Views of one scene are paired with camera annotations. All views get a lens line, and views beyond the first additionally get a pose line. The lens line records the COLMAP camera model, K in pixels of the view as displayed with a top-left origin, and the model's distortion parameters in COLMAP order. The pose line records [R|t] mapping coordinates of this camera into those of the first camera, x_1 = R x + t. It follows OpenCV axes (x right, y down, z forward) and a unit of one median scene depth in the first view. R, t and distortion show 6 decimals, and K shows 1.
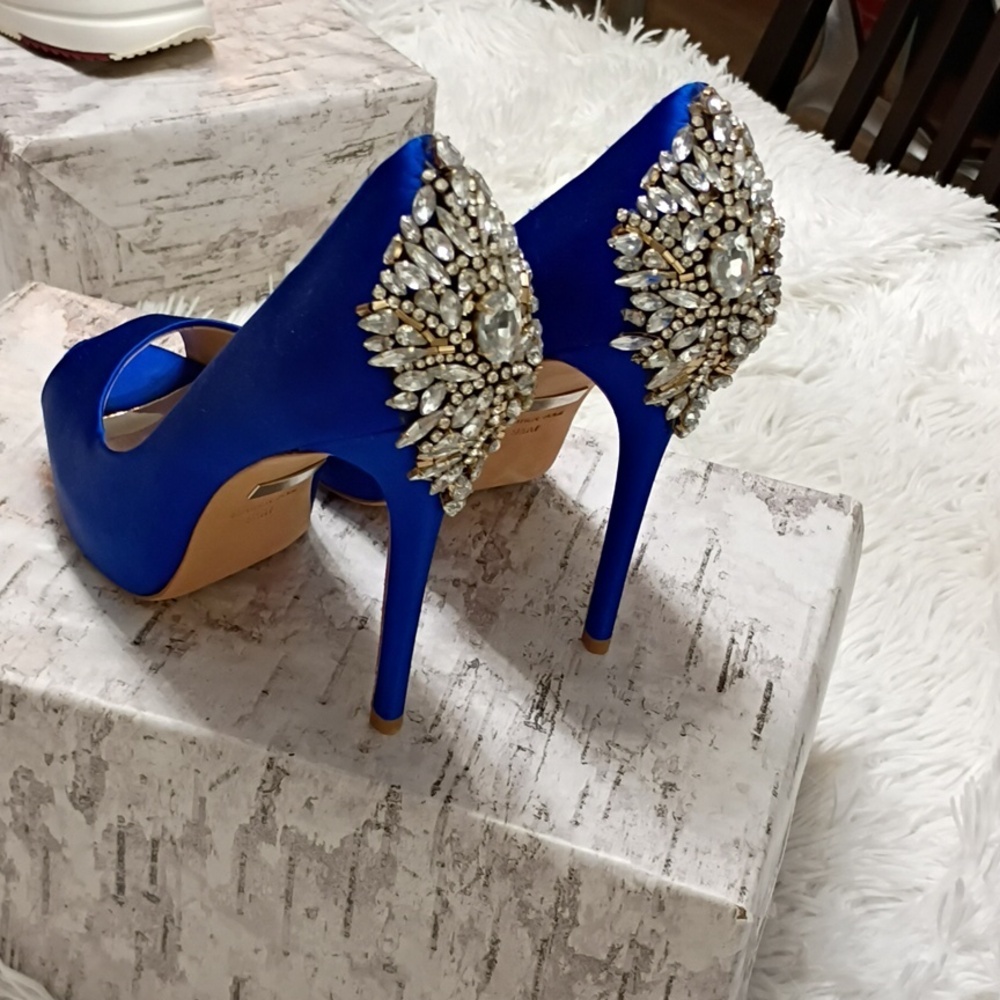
lens RADIAL K [[1968.7, 0, 495.6], [0, 1968.7, 498.4], [0, 0, 1]] dist [0.024843, 0.000000]
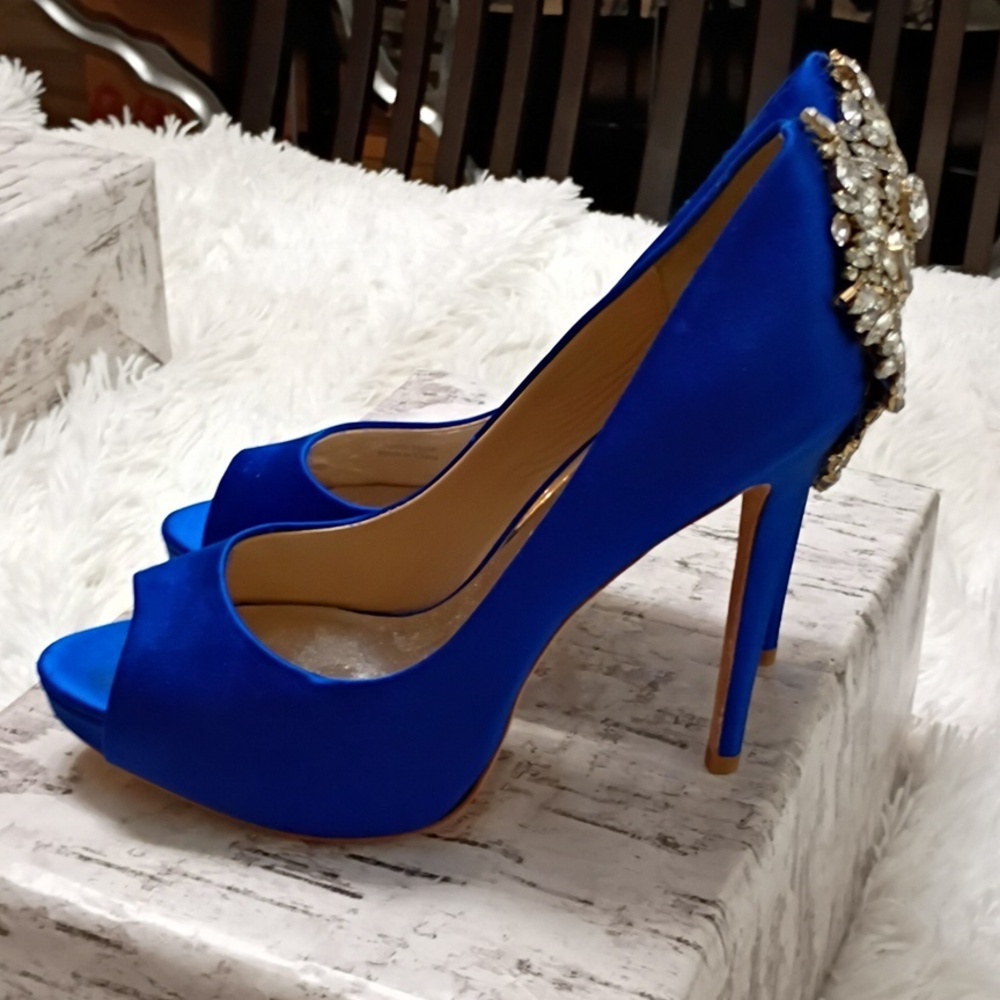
lens RADIAL K [[1968.7, 0, 525.0], [0, 1968.7, 502.6], [0, 0, 1]] dist [0.024843, 0.000000]
pose [[0.869038, -0.290634, 0.400382, -0.528542], [0.324369, 0.945768, -0.017524, 0.064331], [-0.373575, 0.145101, 0.916181, 0.005591]]
